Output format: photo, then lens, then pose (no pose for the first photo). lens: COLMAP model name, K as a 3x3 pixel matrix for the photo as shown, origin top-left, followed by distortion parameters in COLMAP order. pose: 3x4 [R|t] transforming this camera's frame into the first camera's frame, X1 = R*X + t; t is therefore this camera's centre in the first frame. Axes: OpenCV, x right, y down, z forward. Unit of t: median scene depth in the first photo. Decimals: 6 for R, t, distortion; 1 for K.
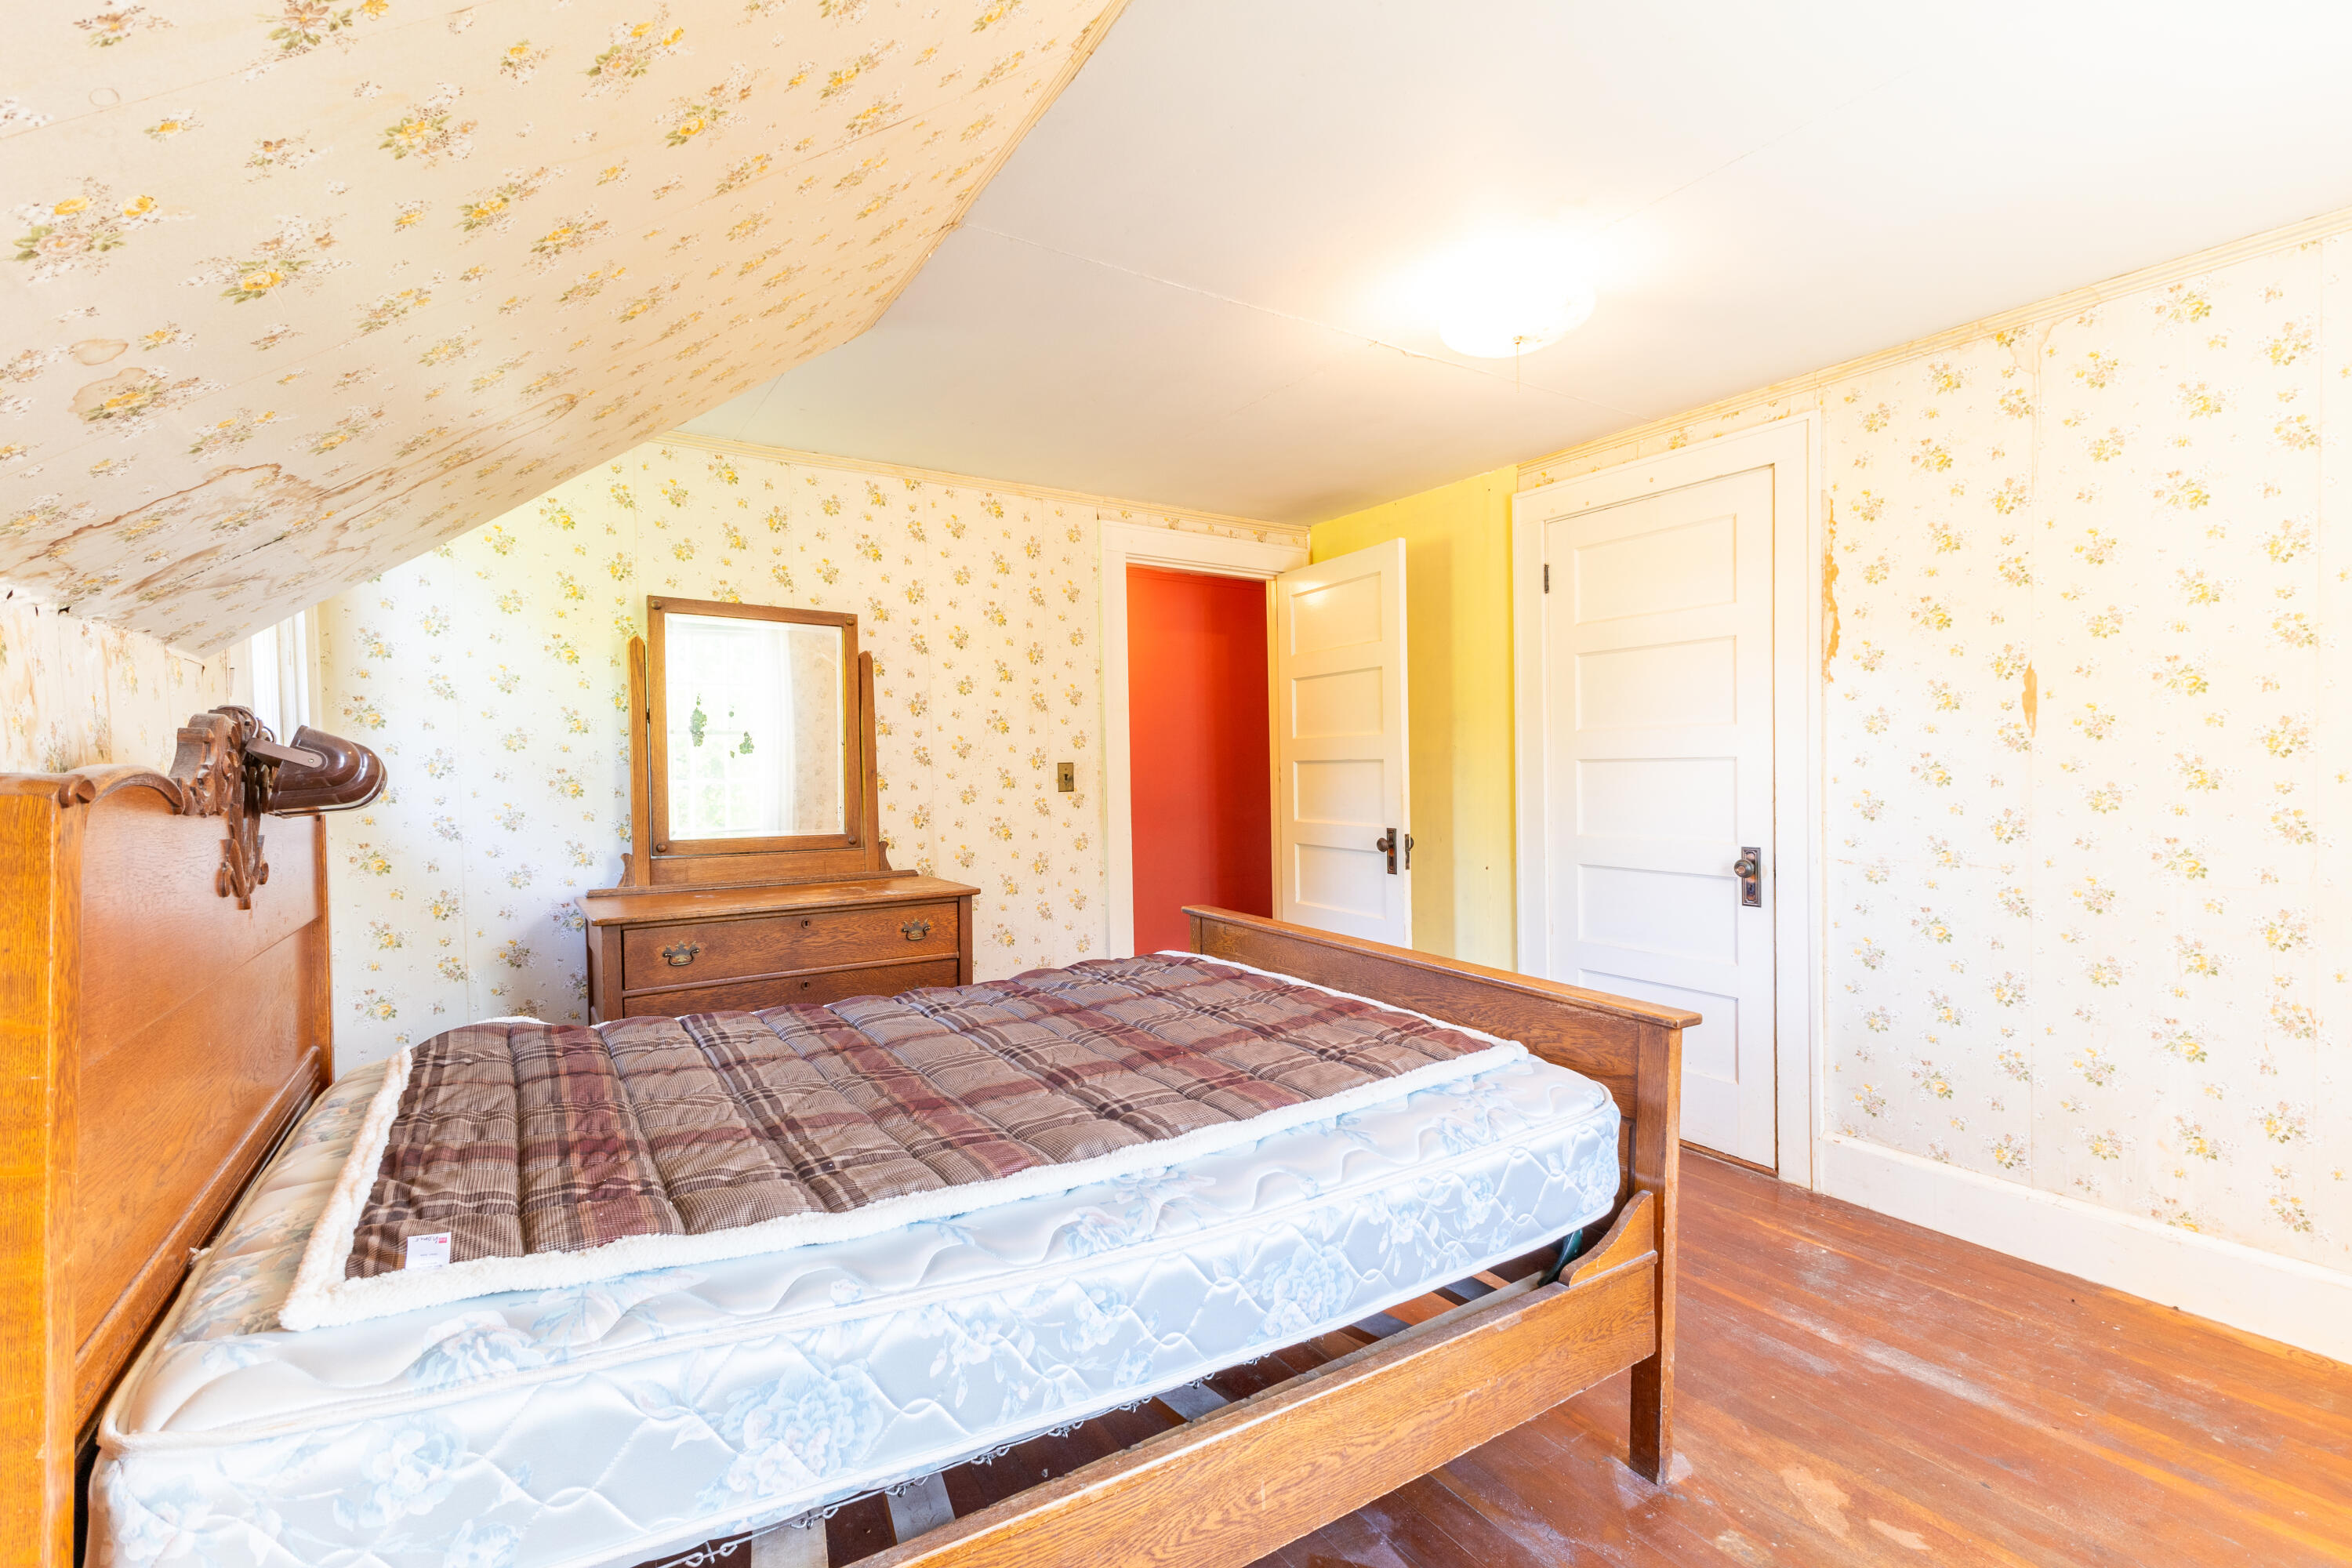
lens RADIAL K [[1011.4, 0, 1187.5], [0, 1011.4, 779.6], [0, 0, 1]] dist [-0.000506, -0.001213]
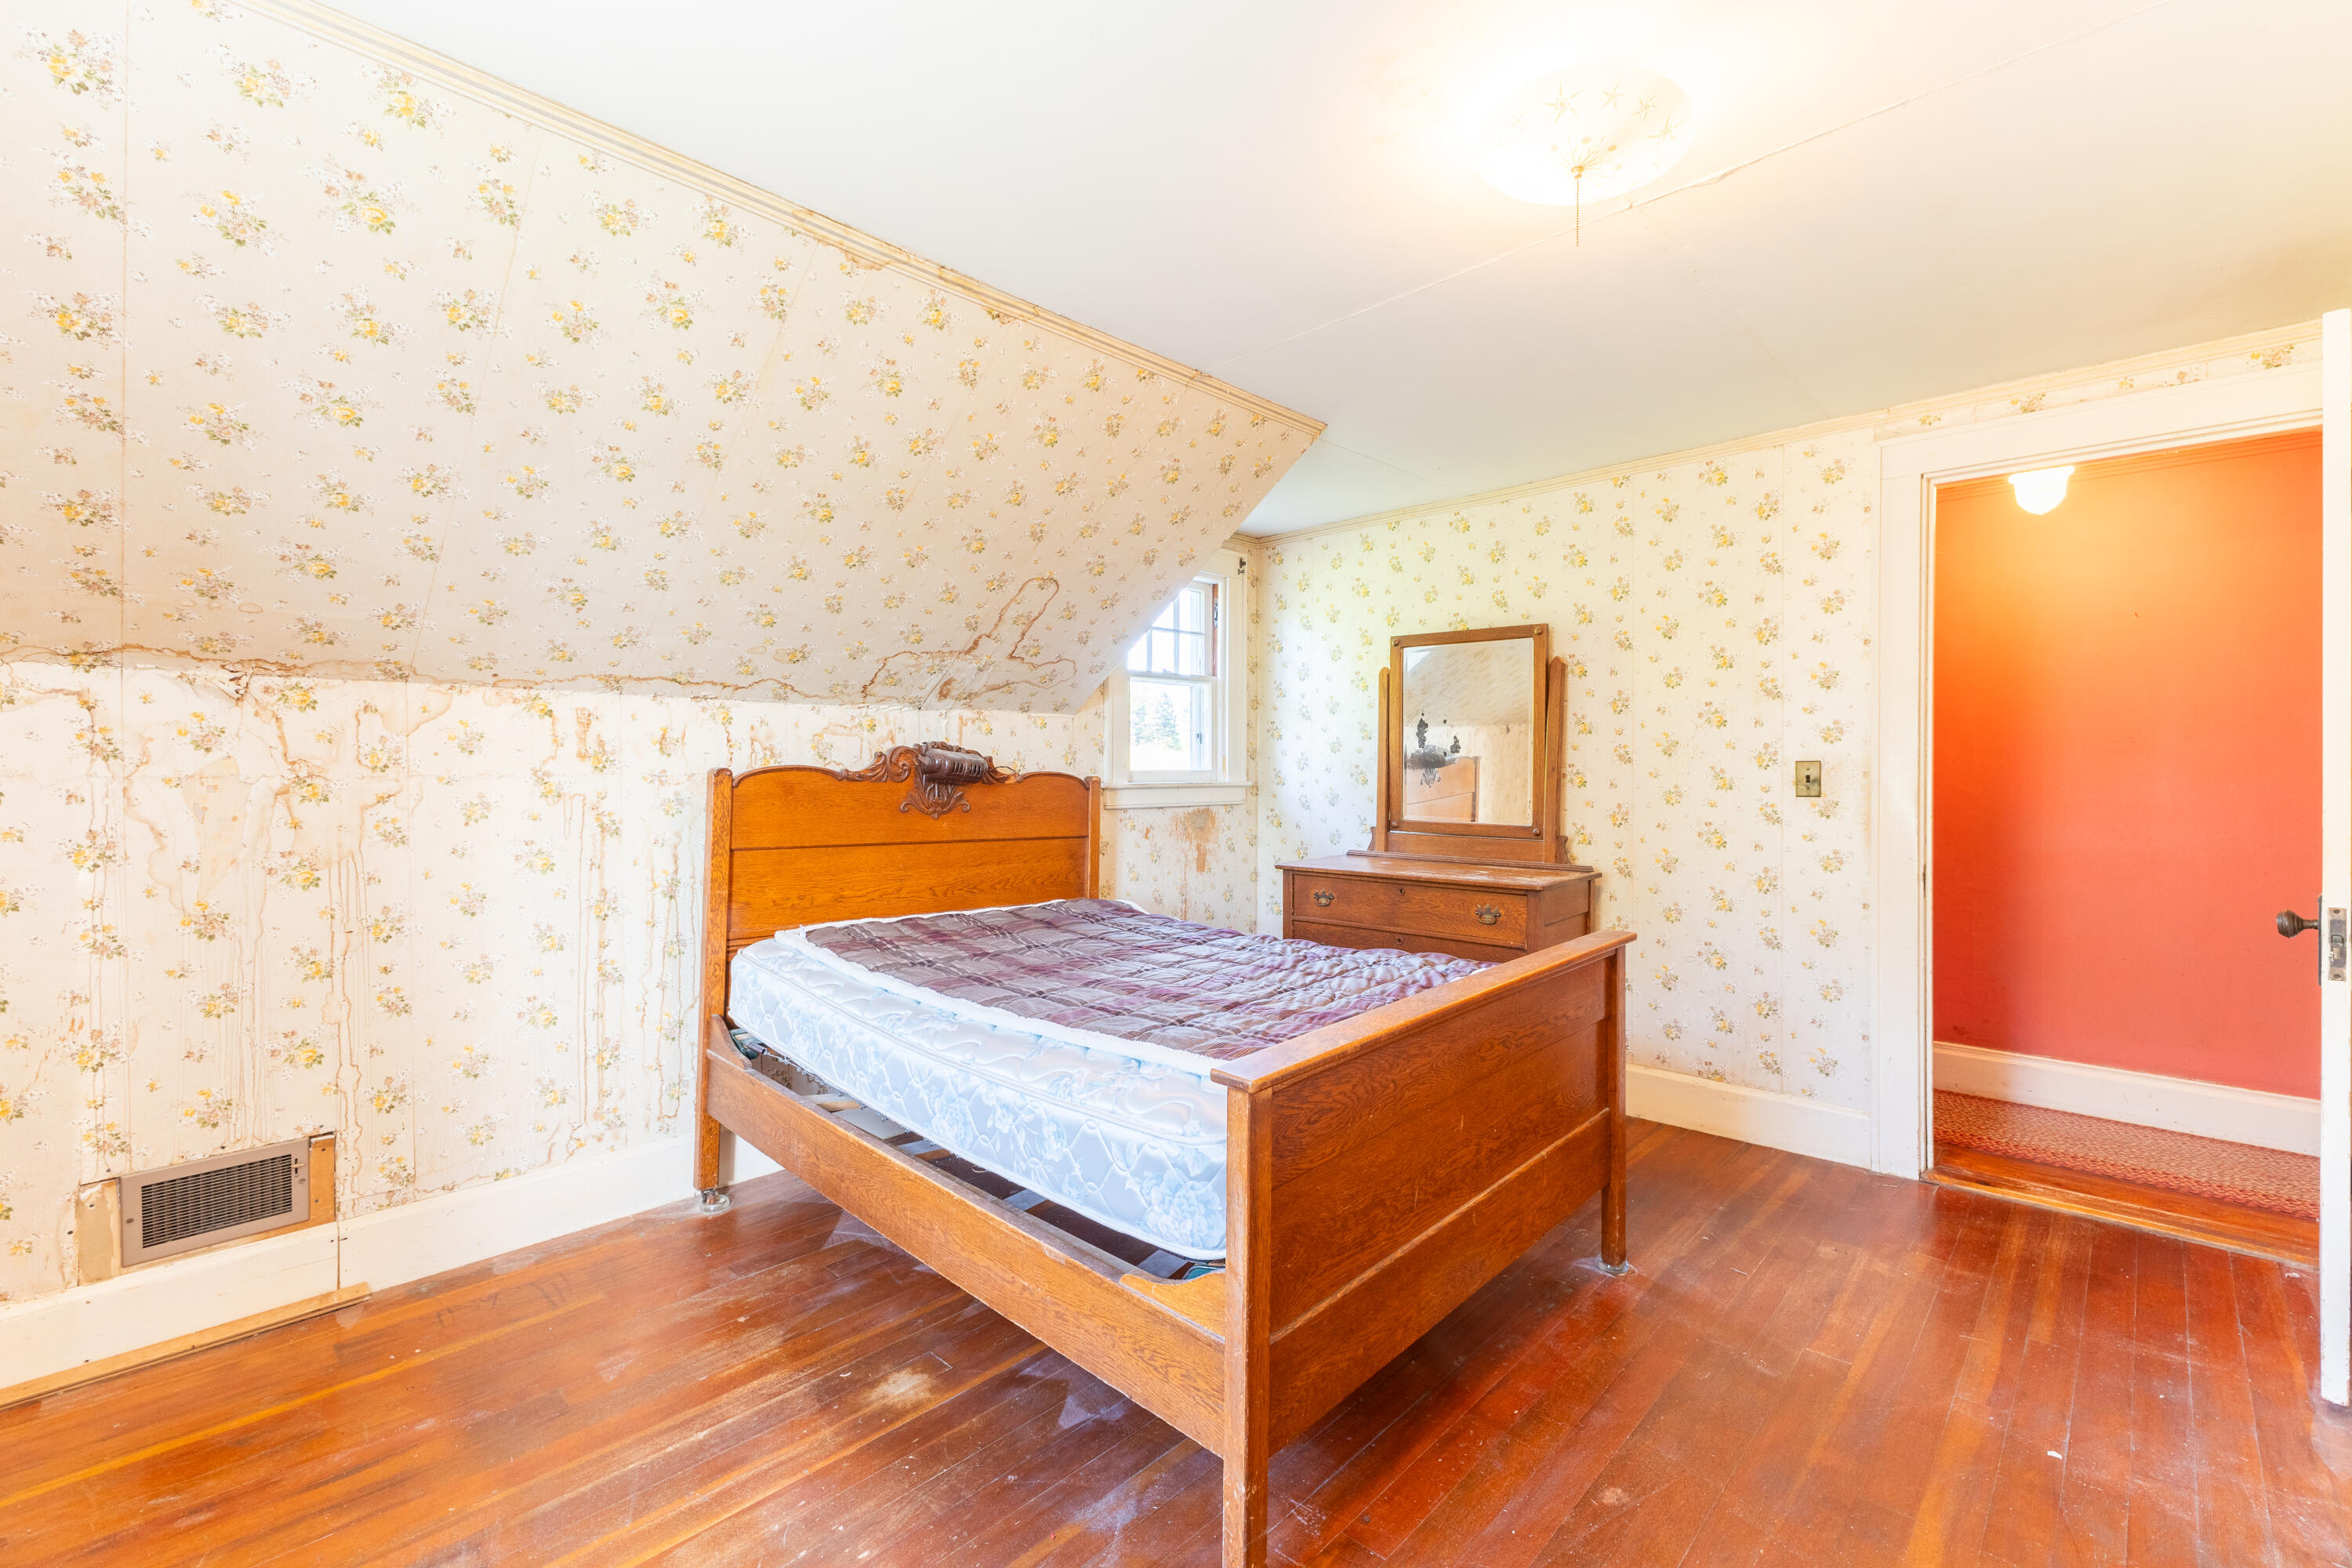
lens RADIAL K [[1011.4, 0, 1188.1], [0, 1011.4, 771.9], [0, 0, 1]] dist [-0.000506, -0.001213]
pose [[0.226526, 0.014864, -0.973892, 0.640703], [-0.012125, 0.999849, 0.012440, -0.013853], [0.973930, 0.008990, 0.226672, 0.384155]]
